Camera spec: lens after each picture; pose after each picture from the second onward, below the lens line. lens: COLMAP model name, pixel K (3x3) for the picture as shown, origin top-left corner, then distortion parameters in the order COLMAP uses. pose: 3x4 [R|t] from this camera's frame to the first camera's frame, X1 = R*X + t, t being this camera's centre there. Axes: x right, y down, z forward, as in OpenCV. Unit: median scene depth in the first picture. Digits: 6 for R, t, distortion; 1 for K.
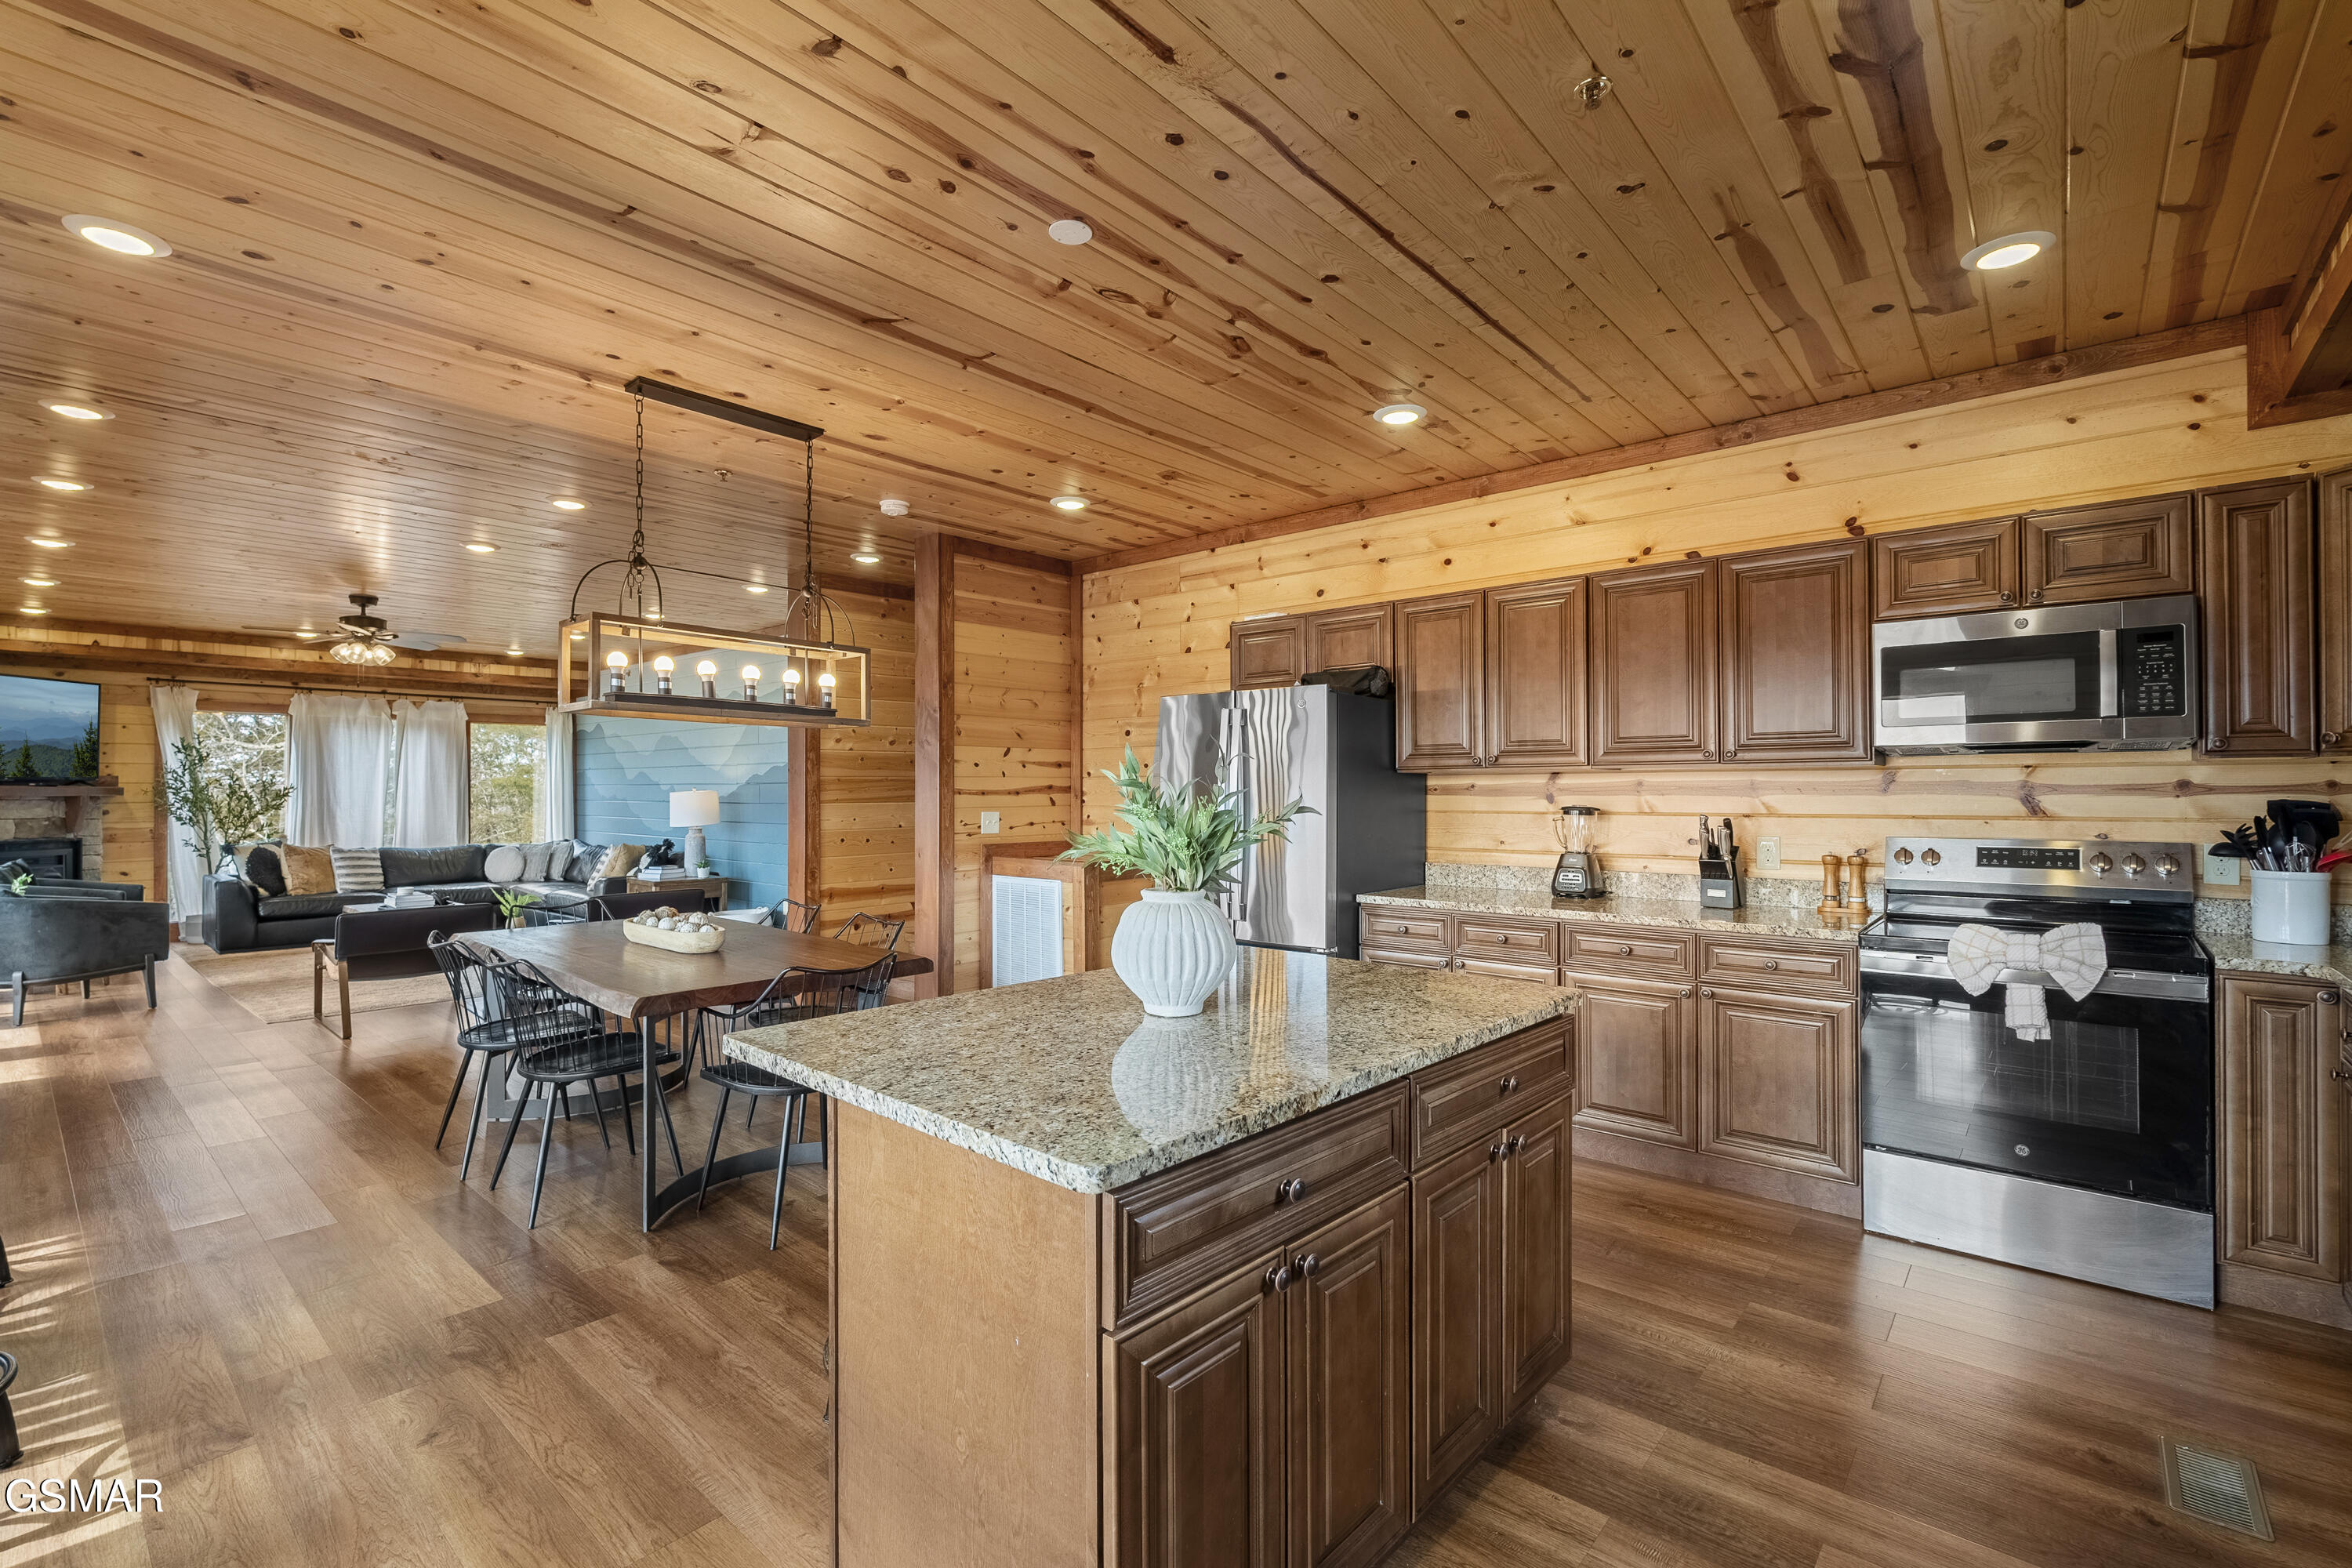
lens RADIAL K [[1039.3, 0, 1176.0], [0, 1039.3, 784.0], [0, 0, 1]] dist [-0.000384, -0.002818]
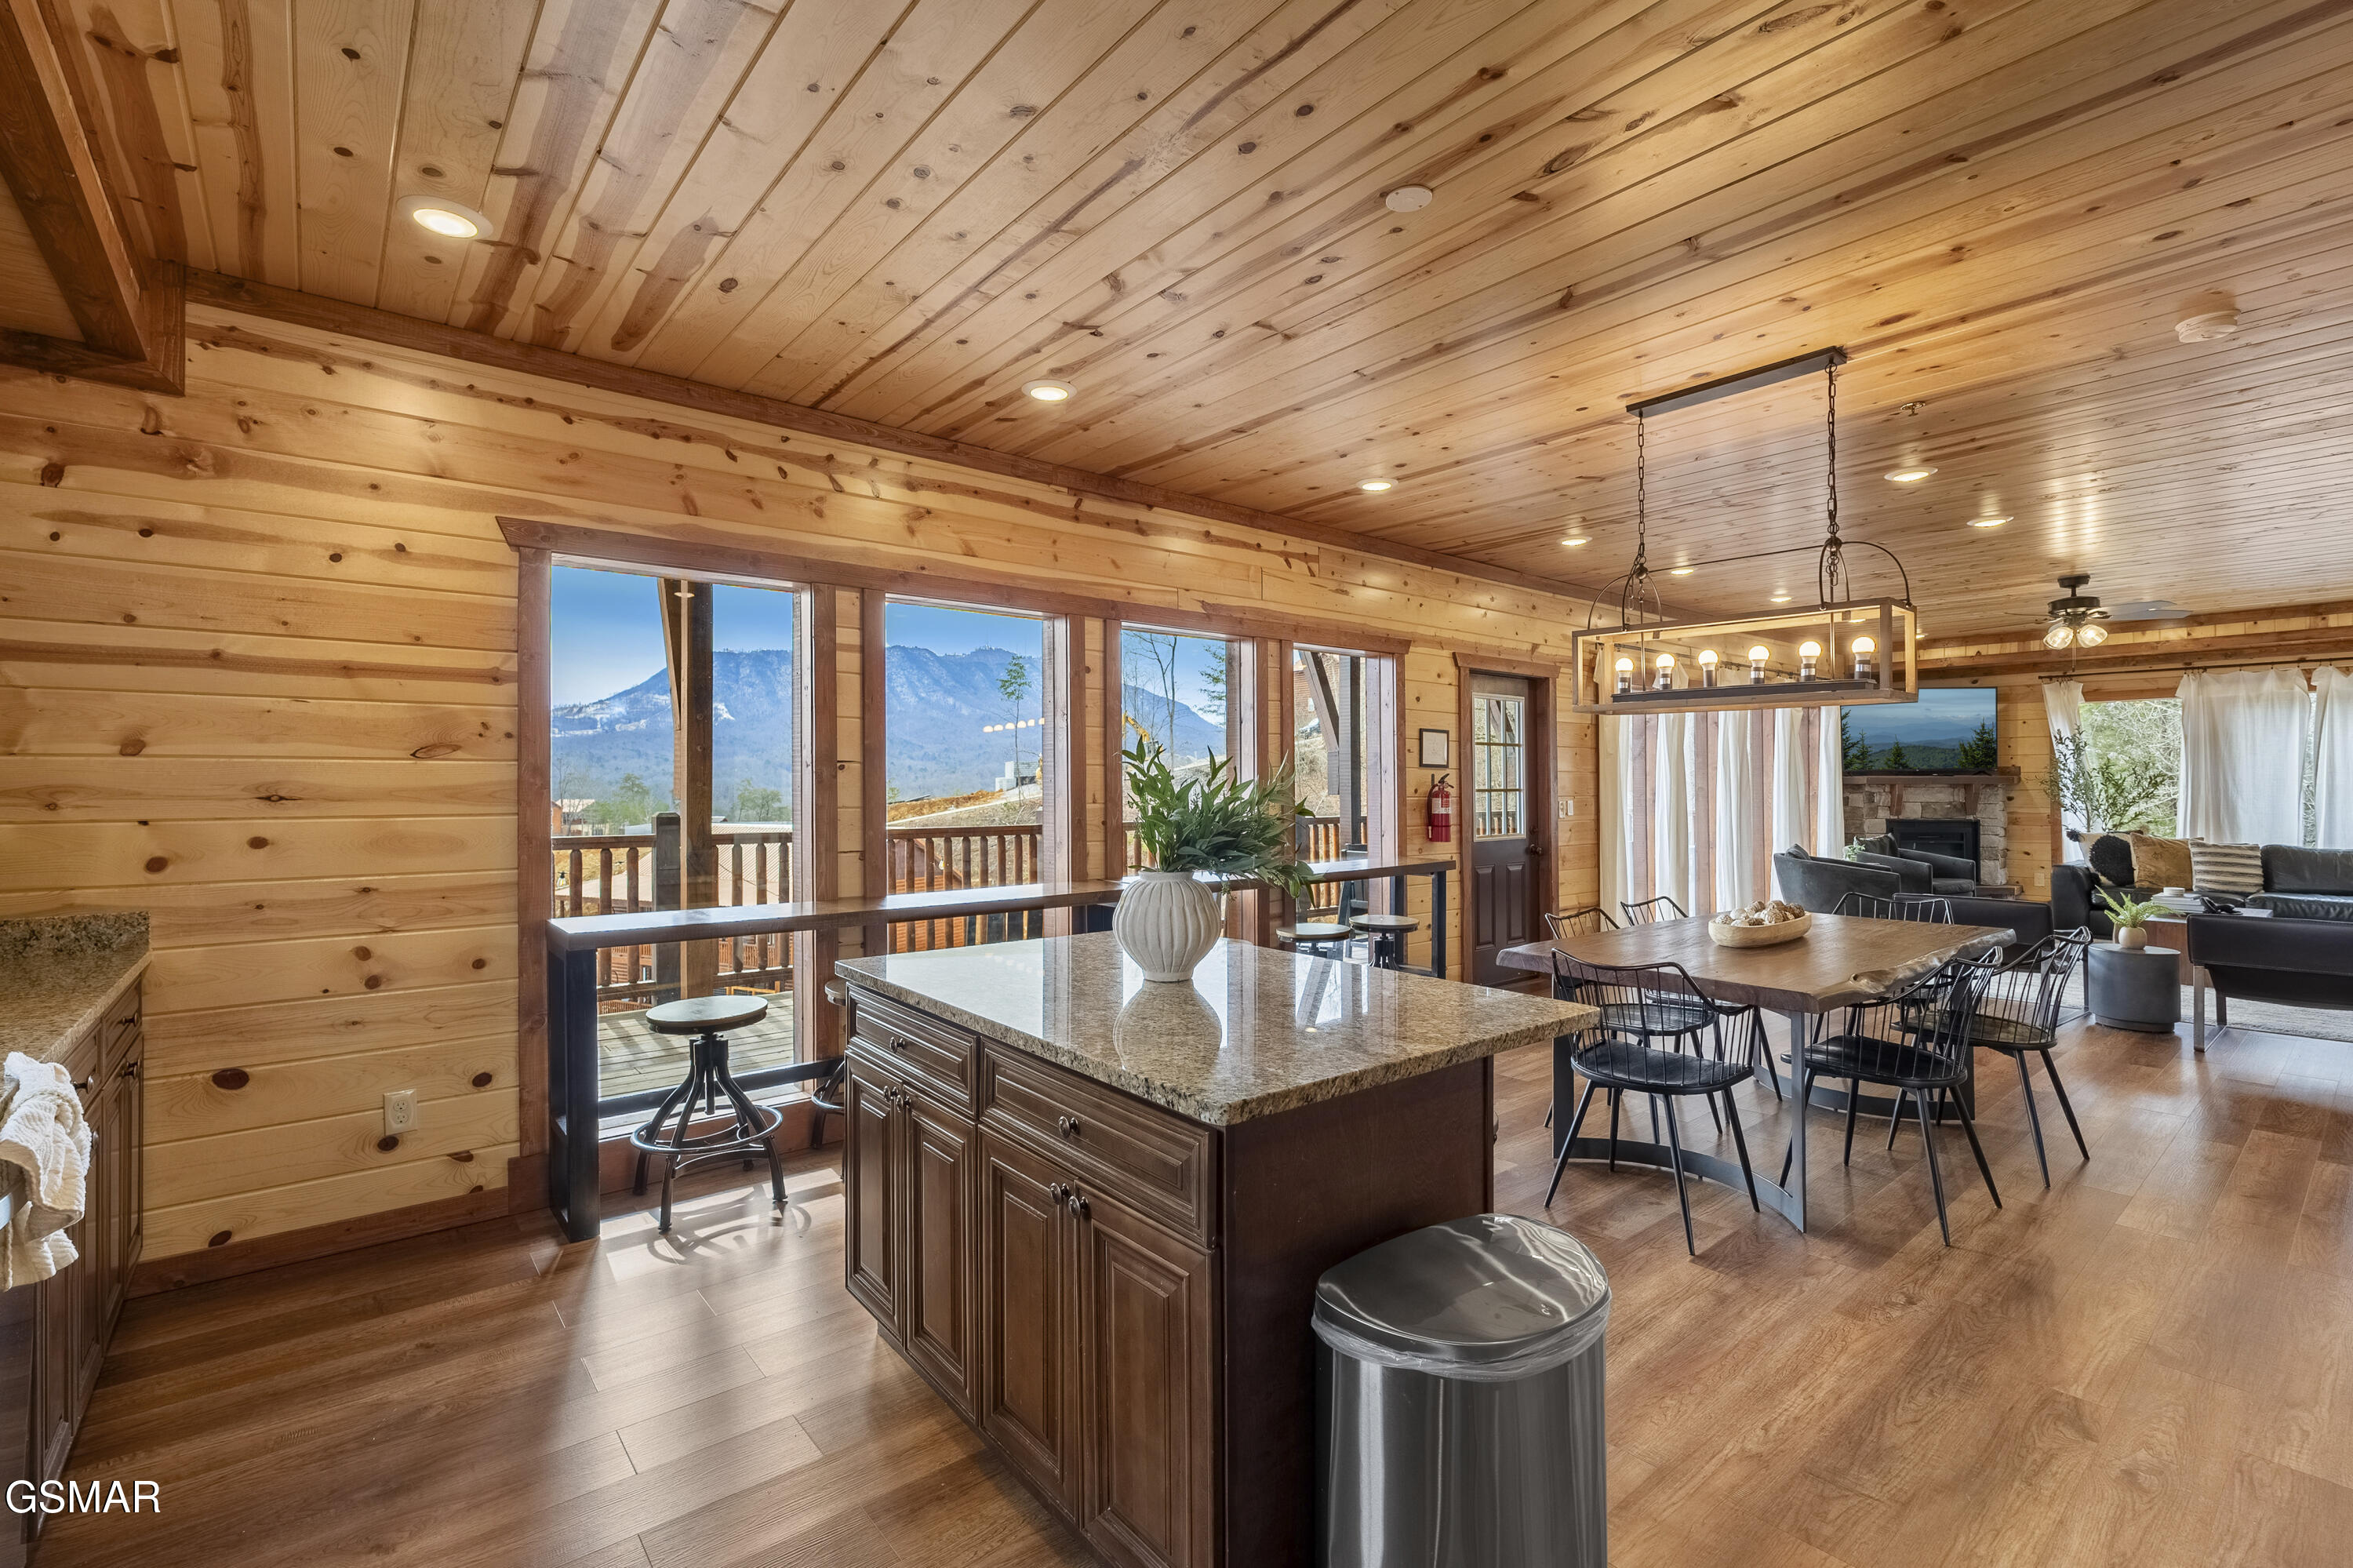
lens RADIAL K [[1047.9, 0, 1172.7], [0, 1047.9, 789.8], [0, 0, 1]] dist [0.000517, -0.000506]
pose [[-0.162614, 0.006513, -0.986668, 0.569112], [0.012496, 0.999912, 0.004541, 0.002474], [0.986611, -0.011591, -0.162681, 0.605722]]
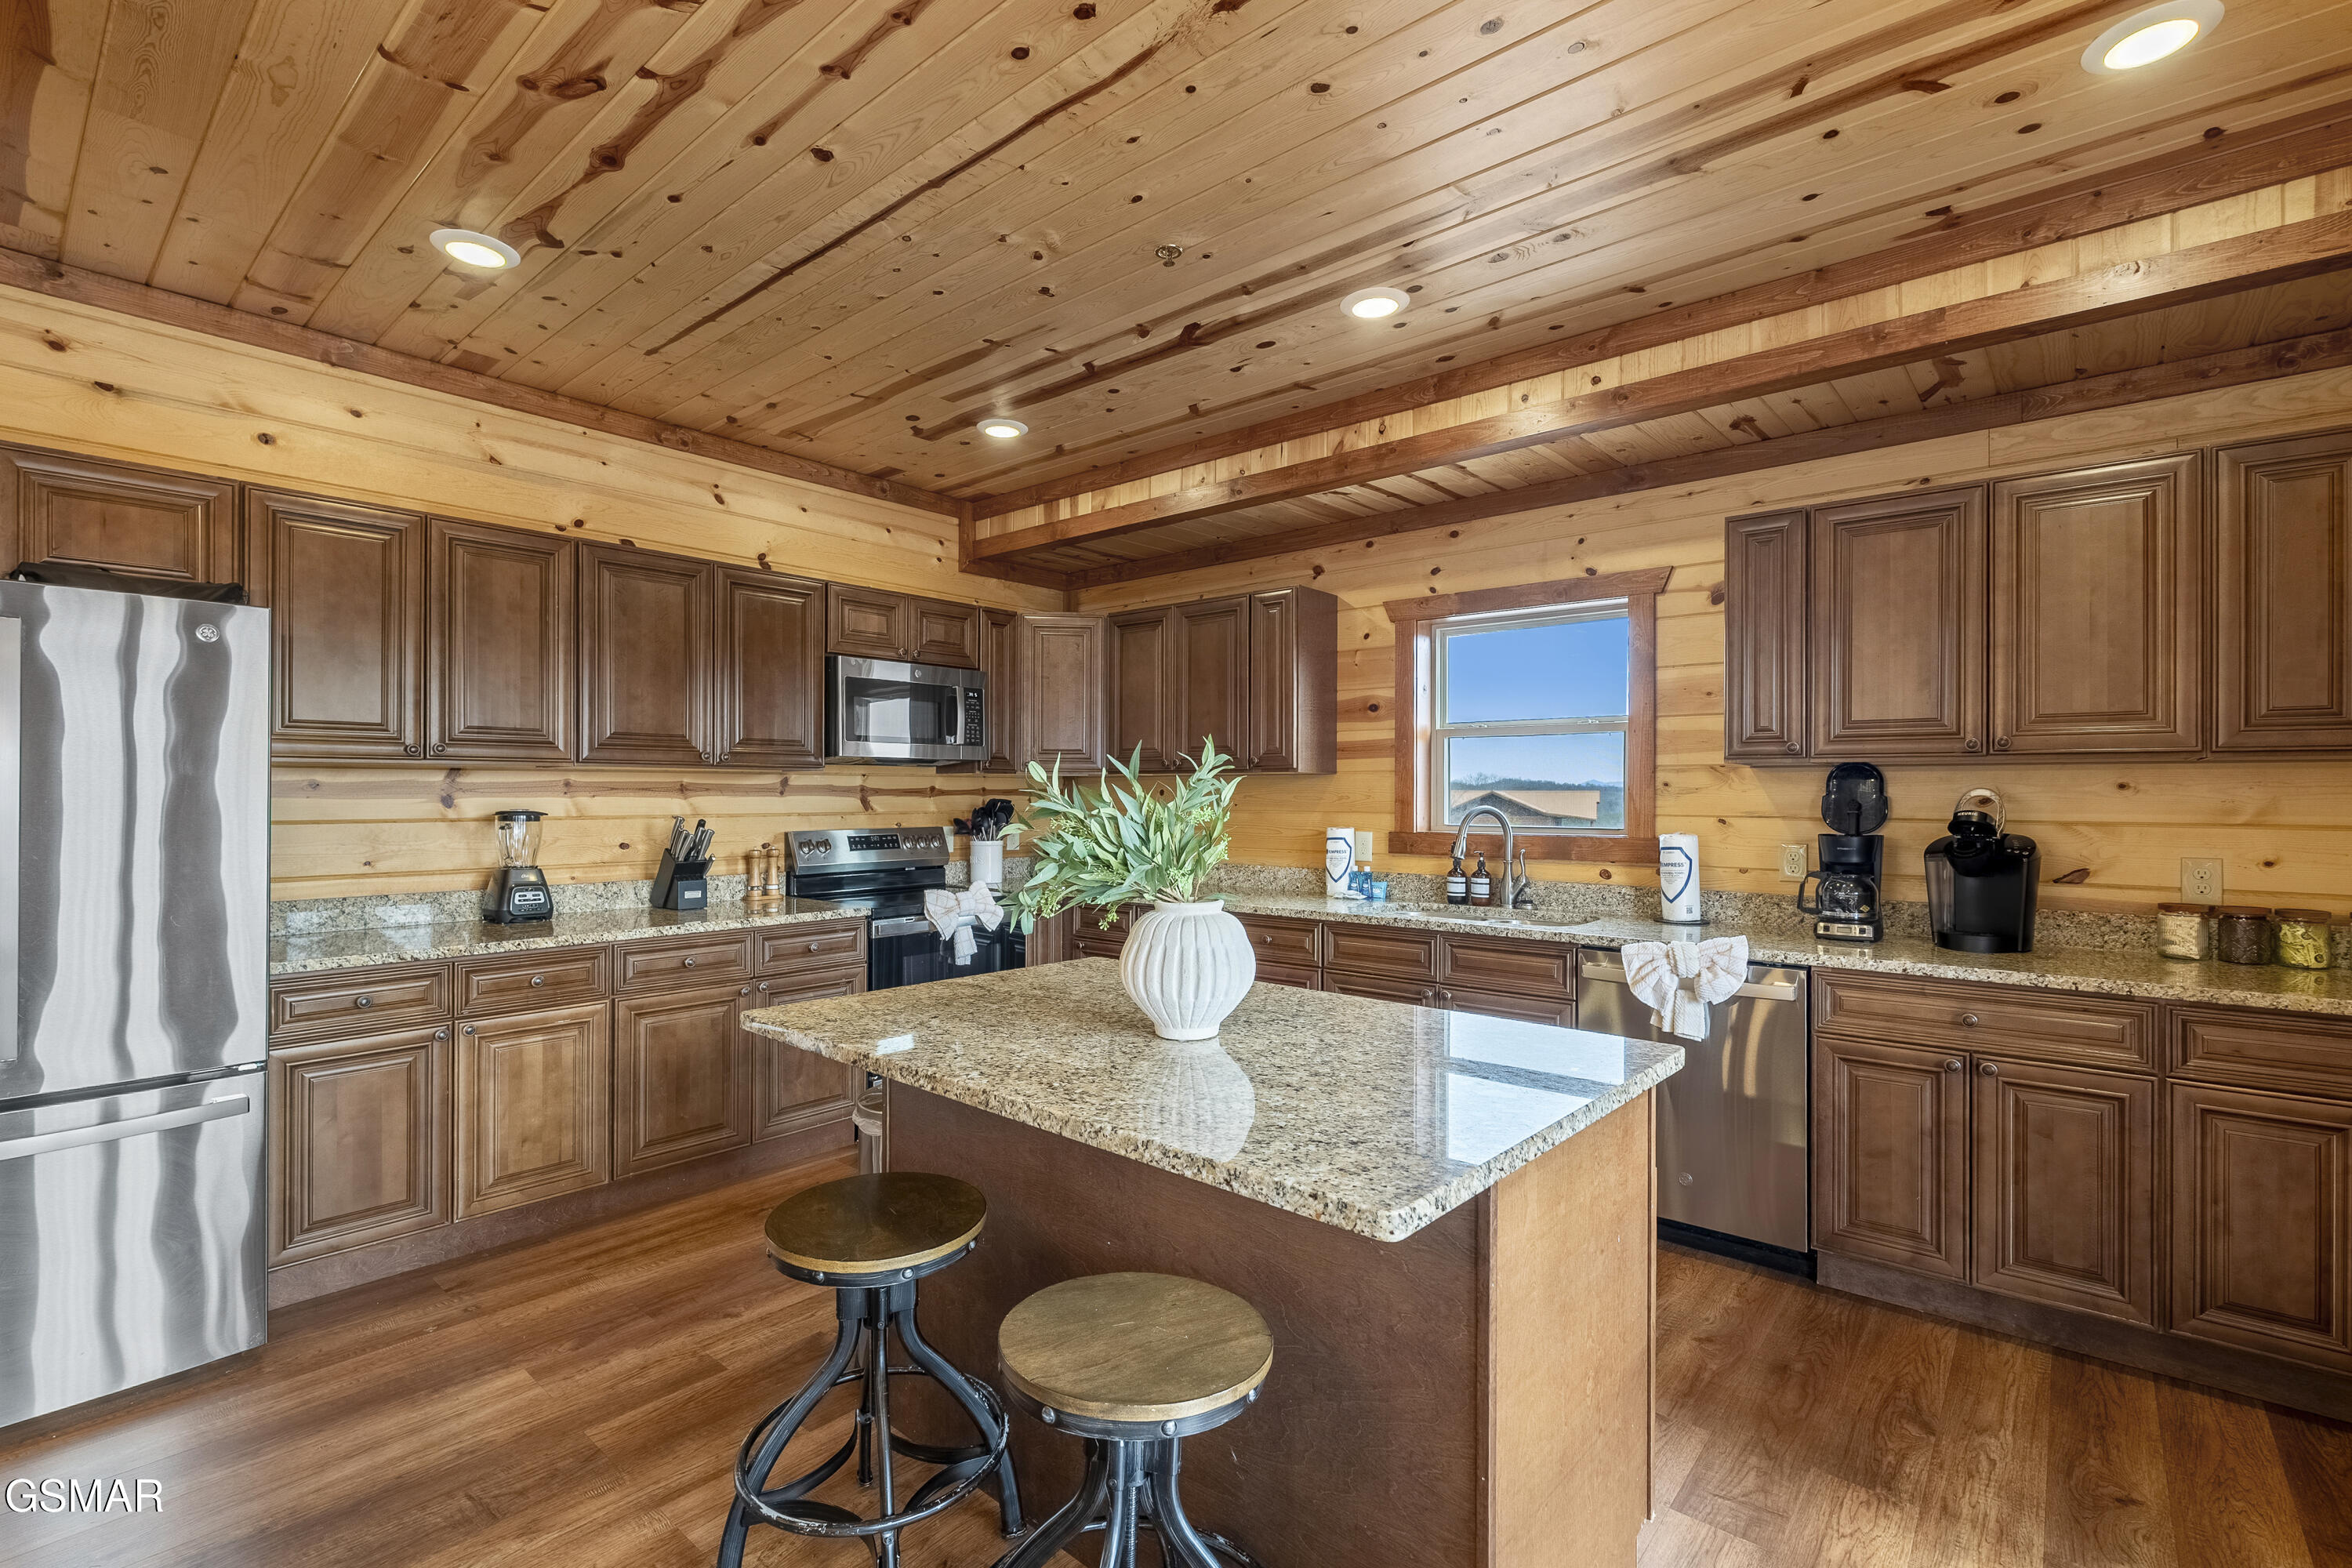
lens RADIAL K [[1040.7, 0, 1175.3], [0, 1040.7, 787.4], [0, 0, 1]] dist [-0.005257, 0.000105]
pose [[-0.006961, 0.006526, 0.999954, -0.459150], [-0.010576, 0.999922, -0.006599, 0.003663], [-0.999920, -0.010622, -0.006892, 0.511206]]
